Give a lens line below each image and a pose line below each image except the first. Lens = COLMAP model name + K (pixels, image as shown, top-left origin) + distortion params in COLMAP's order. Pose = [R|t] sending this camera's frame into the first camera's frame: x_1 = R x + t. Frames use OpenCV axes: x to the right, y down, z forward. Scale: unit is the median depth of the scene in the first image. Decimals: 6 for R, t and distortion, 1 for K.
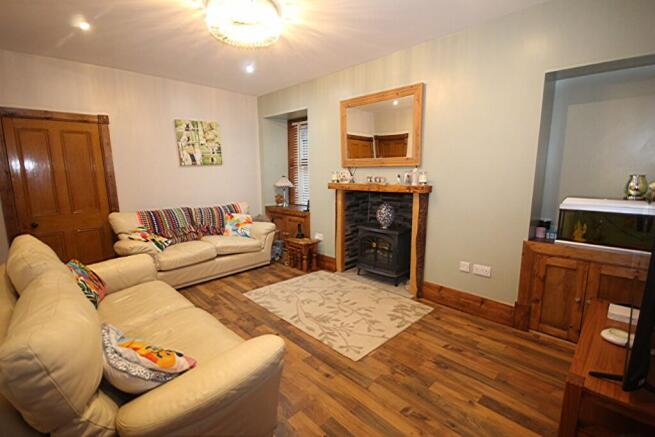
lens RADIAL K [[301.0, 0, 332.2], [0, 301.0, 219.6], [0, 0, 1]] dist [0.000168, -0.002731]
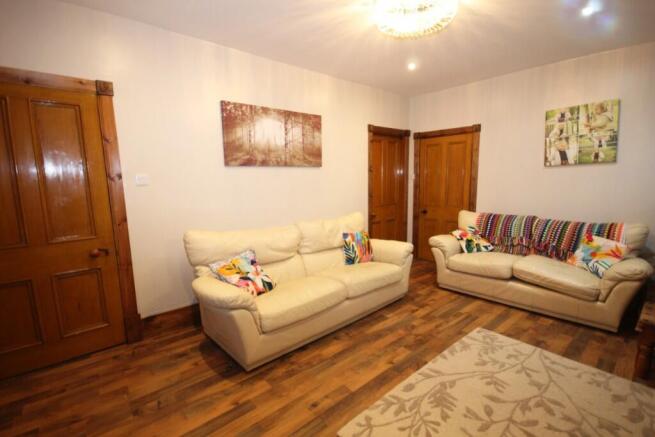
lens RADIAL K [[301.0, 0, 331.6], [0, 301.0, 218.5], [0, 0, 1]] dist [0.000168, -0.002731]
pose [[-0.051865, 0.139592, -0.988850, 0.395527], [-0.146796, 0.978361, 0.145811, -0.078585], [0.987806, 0.152722, -0.030251, 0.503638]]
